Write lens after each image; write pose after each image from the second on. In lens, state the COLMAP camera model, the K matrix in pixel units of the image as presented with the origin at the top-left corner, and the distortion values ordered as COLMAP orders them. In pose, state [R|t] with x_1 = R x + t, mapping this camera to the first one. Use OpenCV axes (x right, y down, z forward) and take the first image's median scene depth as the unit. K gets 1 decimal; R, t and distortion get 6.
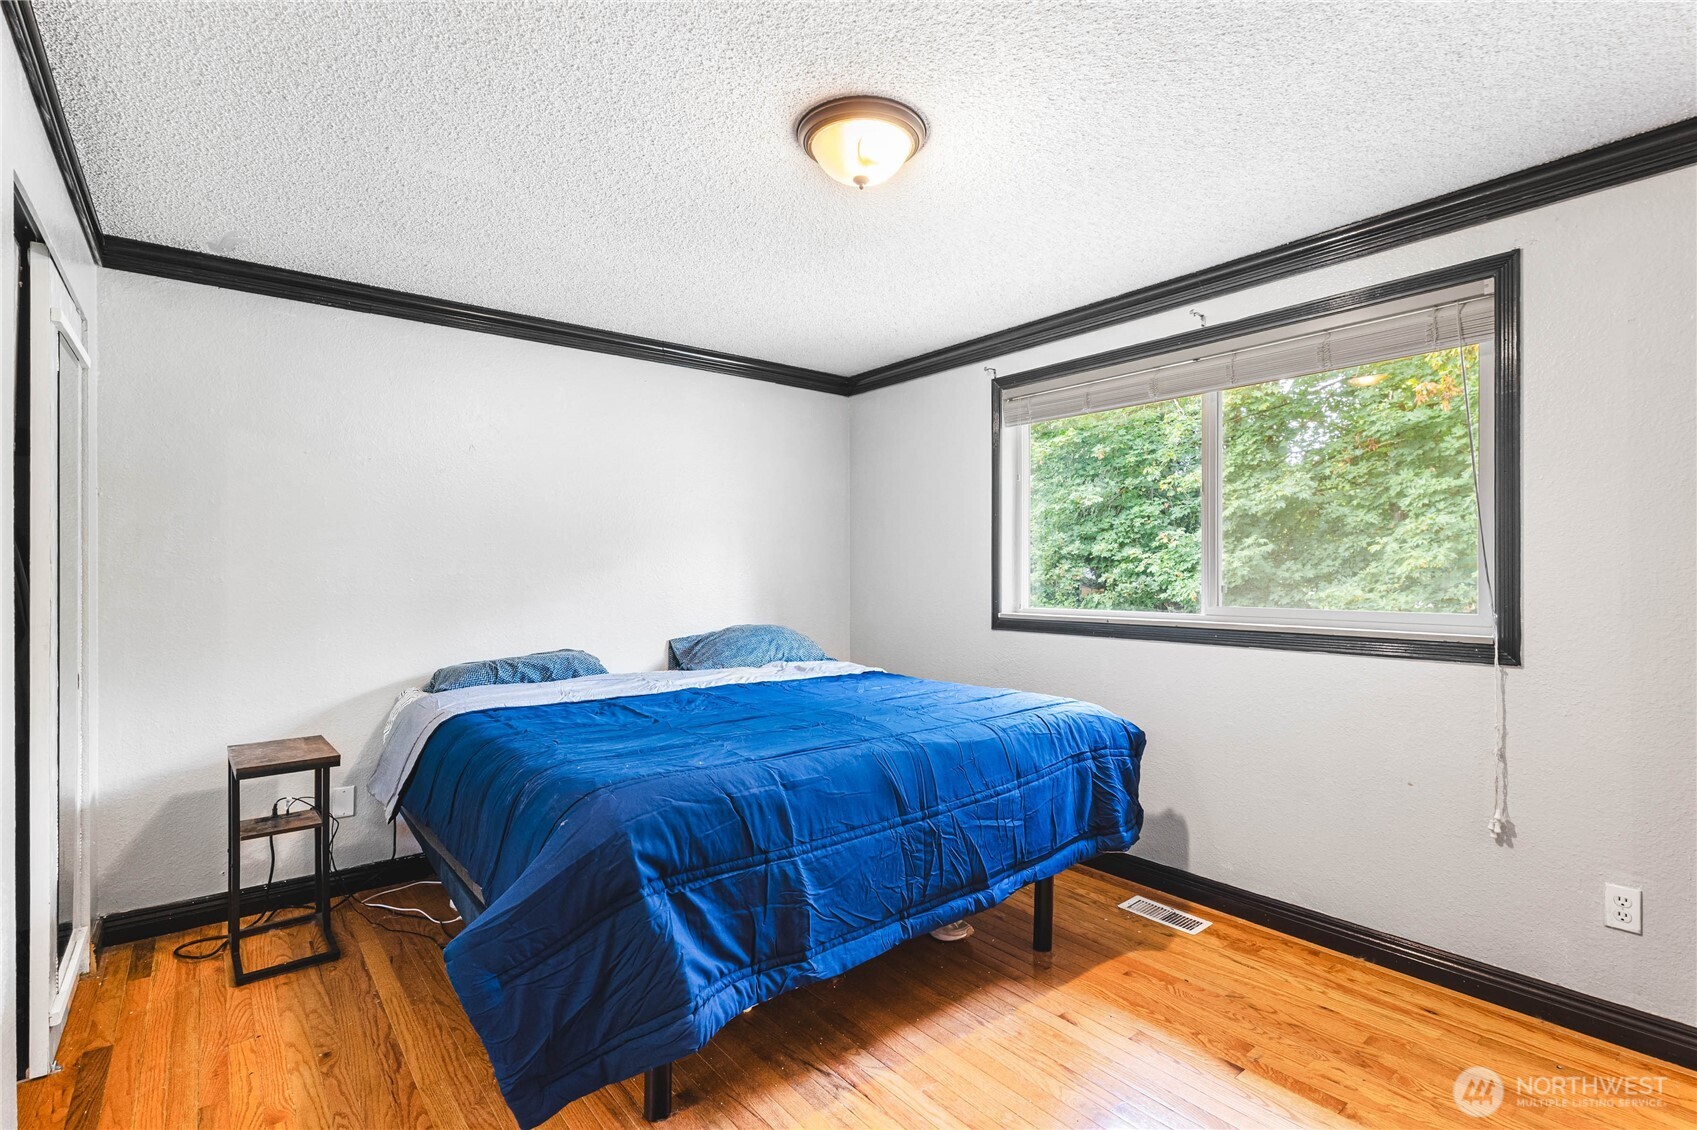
lens RADIAL K [[803.7, 0, 849.8], [0, 803.7, 573.5], [0, 0, 1]] dist [0.005158, -0.000536]
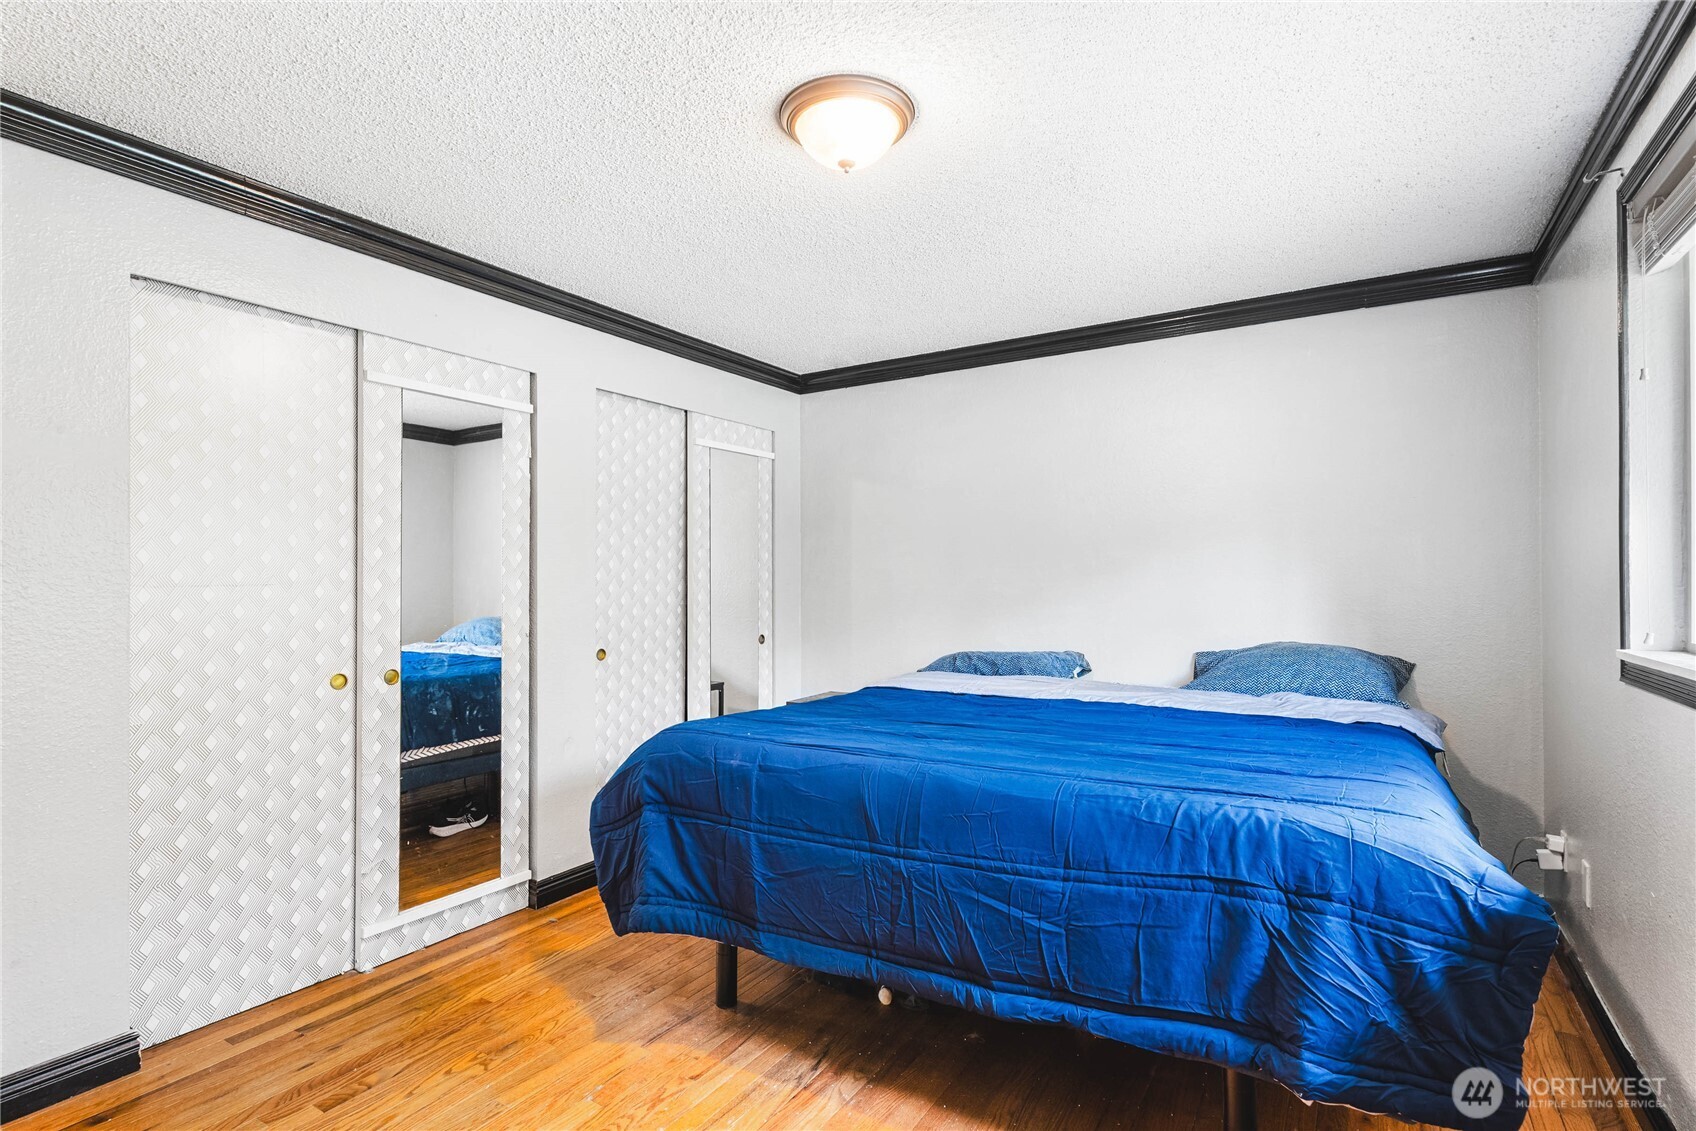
lens RADIAL K [[838.7, 0, 845.5], [0, 838.7, 567.1], [0, 0, 1]] dist [0.004403, -0.000142]
pose [[0.319324, -0.017930, -0.947476, 0.811961], [0.007191, 0.999838, -0.016497, 0.006252], [0.947618, -0.001546, 0.319401, 0.570024]]
